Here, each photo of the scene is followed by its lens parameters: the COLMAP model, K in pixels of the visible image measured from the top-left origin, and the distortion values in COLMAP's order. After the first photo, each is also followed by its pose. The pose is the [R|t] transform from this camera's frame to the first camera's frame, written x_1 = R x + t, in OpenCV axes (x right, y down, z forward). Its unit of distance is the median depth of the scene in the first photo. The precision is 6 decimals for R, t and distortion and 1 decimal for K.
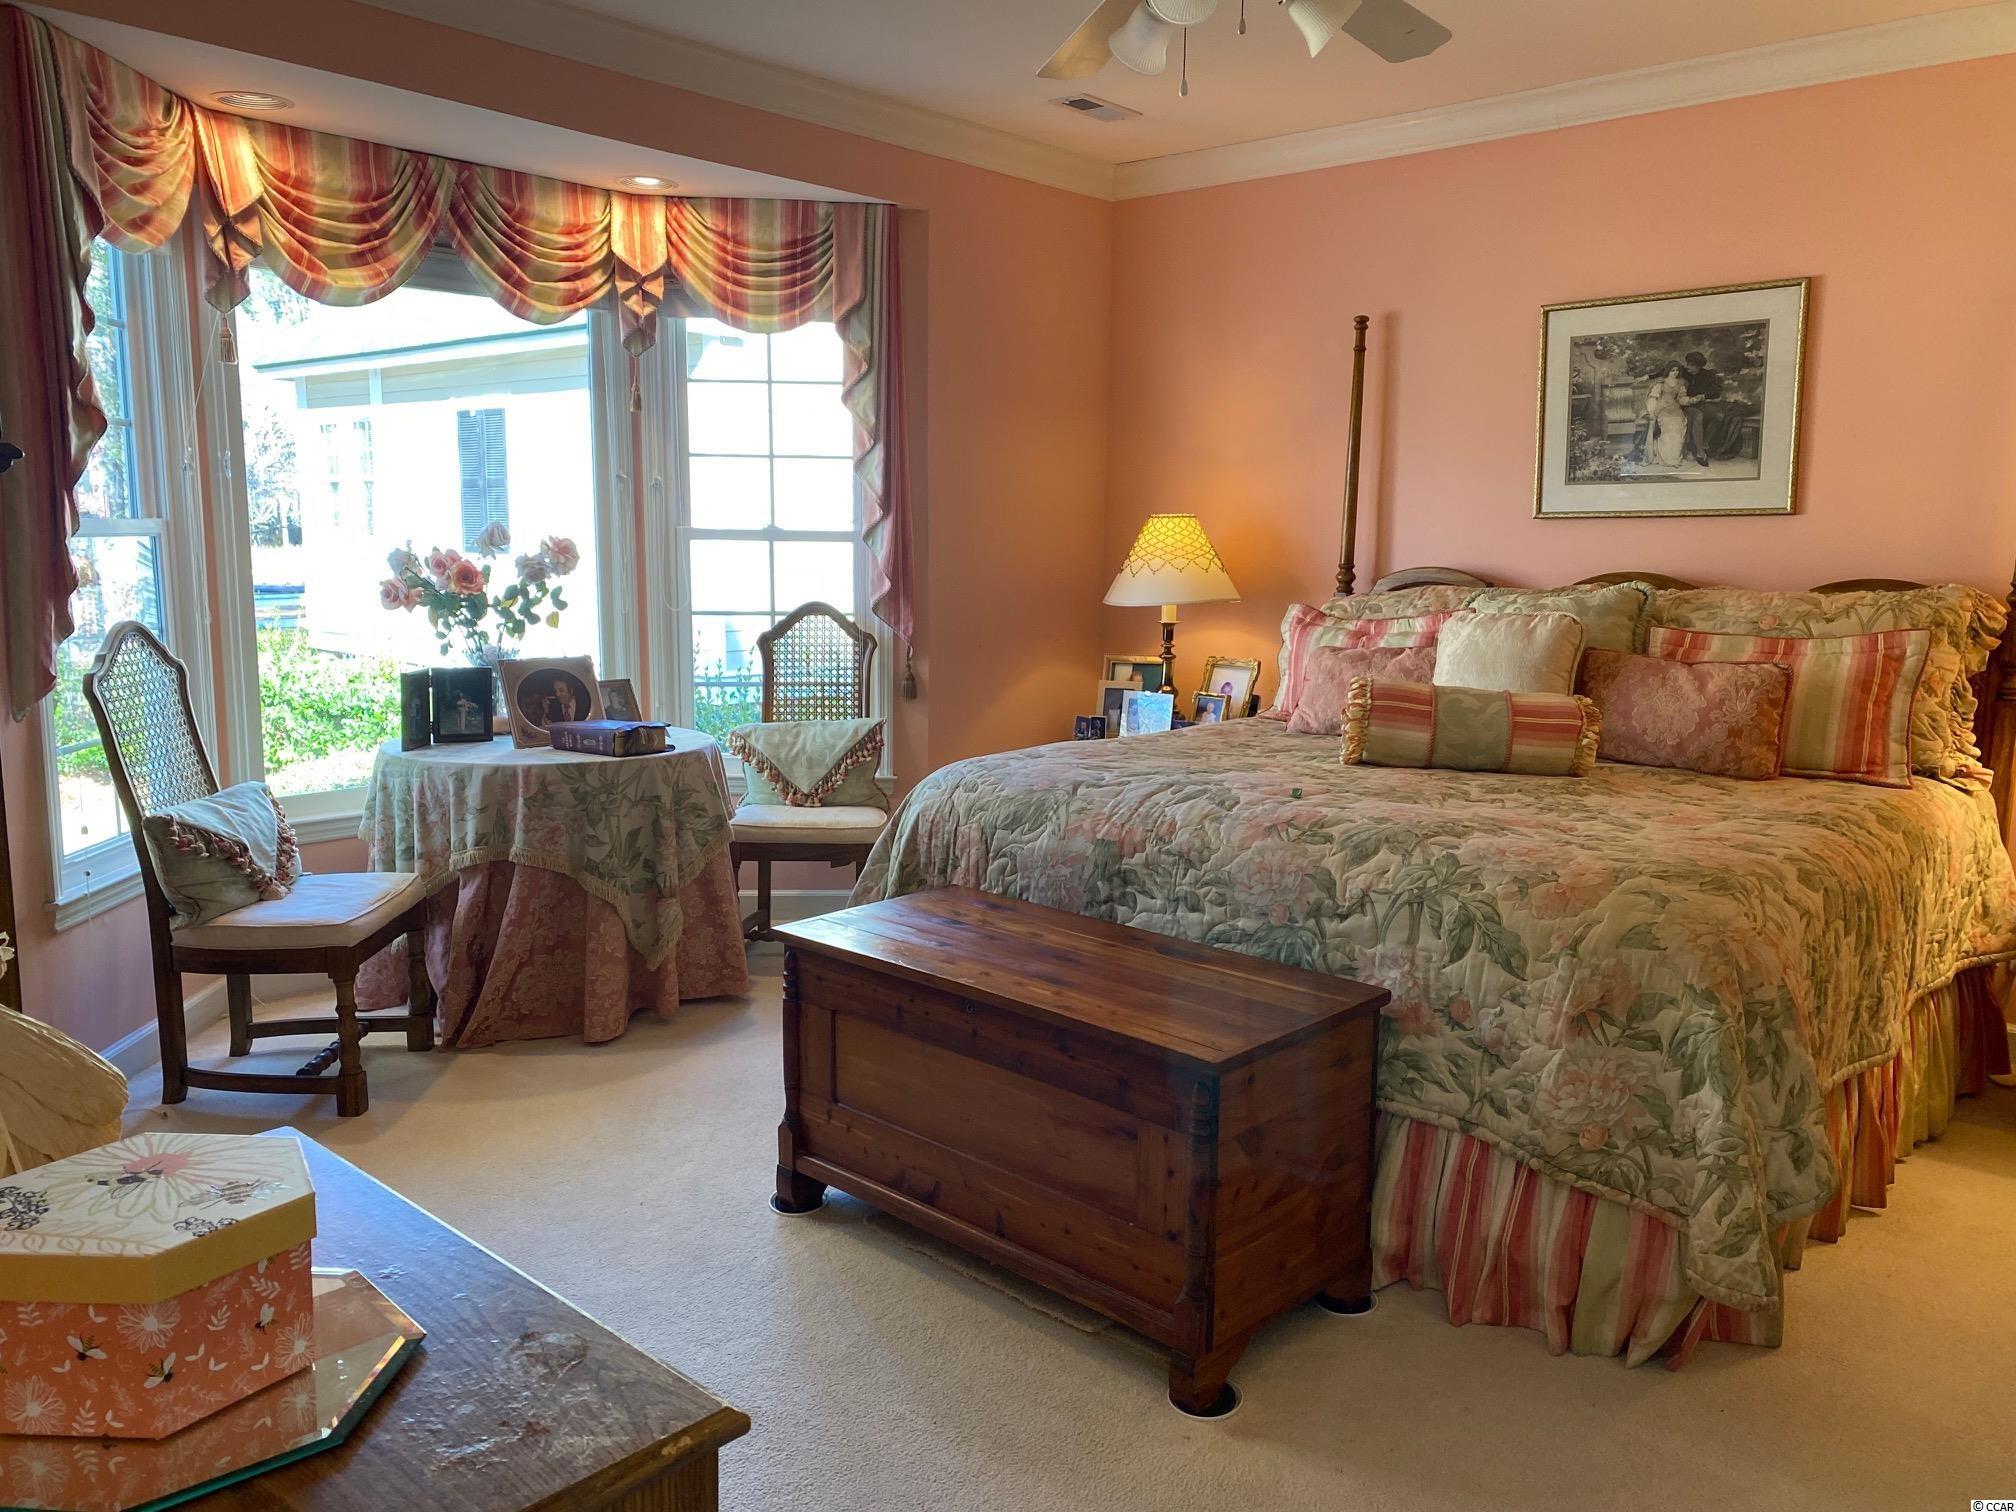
lens RADIAL K [[1534.6, 0, 1007.0], [0, 1534.6, 760.7], [0, 0, 1]] dist [0.055781, -0.069104]
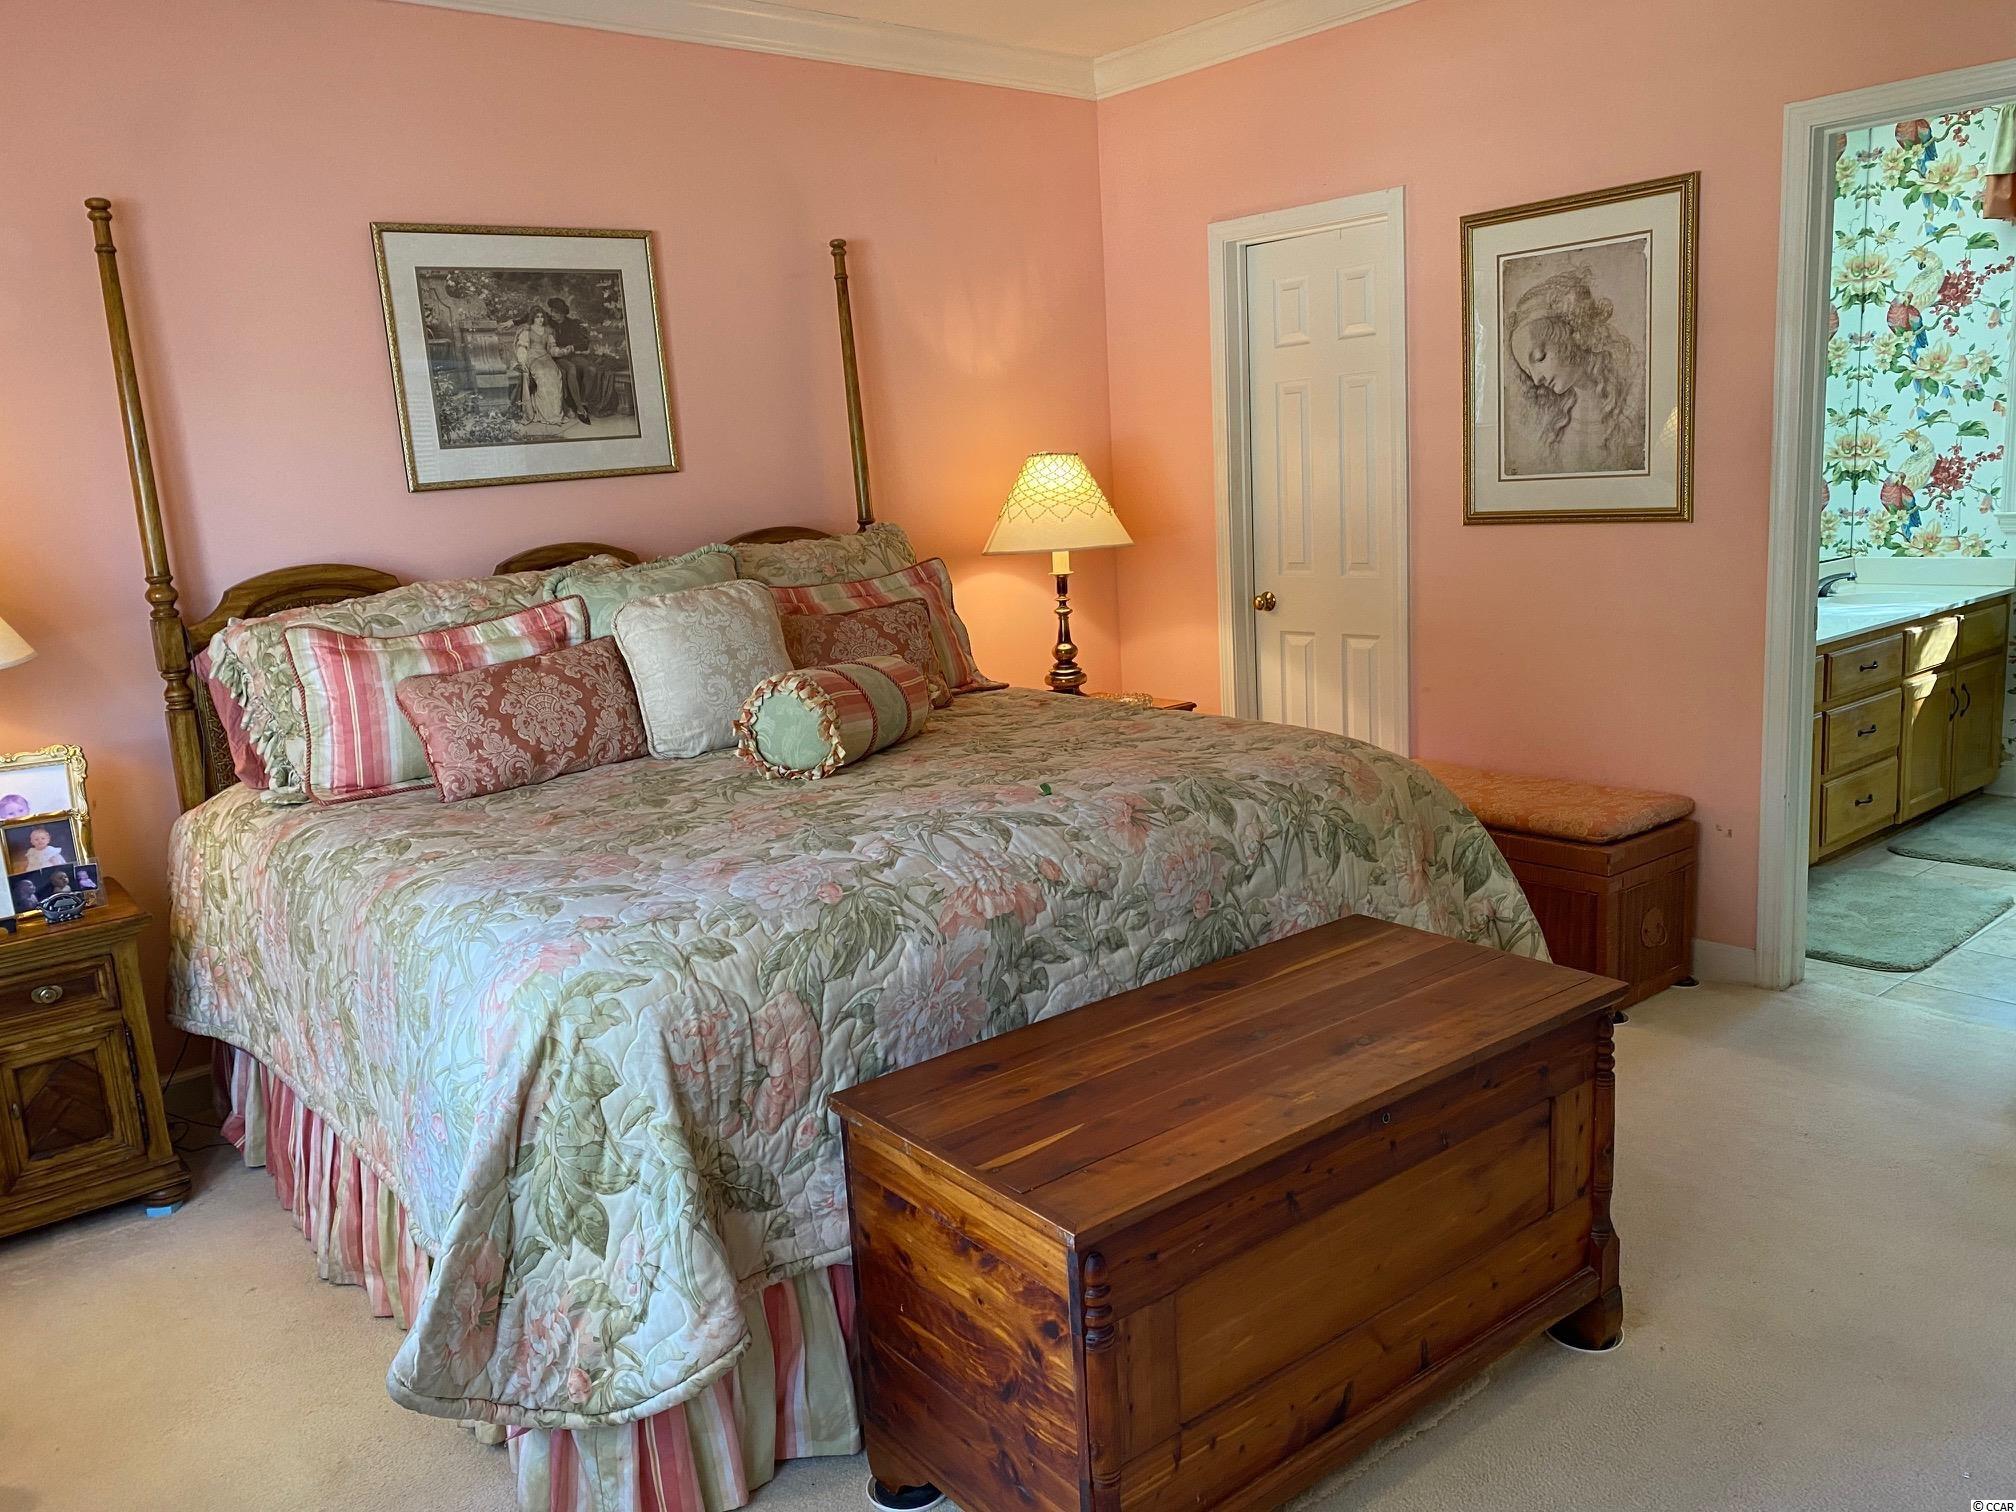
lens RADIAL K [[1534.6, 0, 997.5], [0, 1534.6, 756.5], [0, 0, 1]] dist [0.055781, -0.069104]
pose [[0.157946, -0.207295, 0.965444, -0.500827], [0.216785, 0.961143, 0.170906, -0.116463], [-0.963357, 0.182300, 0.196747, 0.696017]]
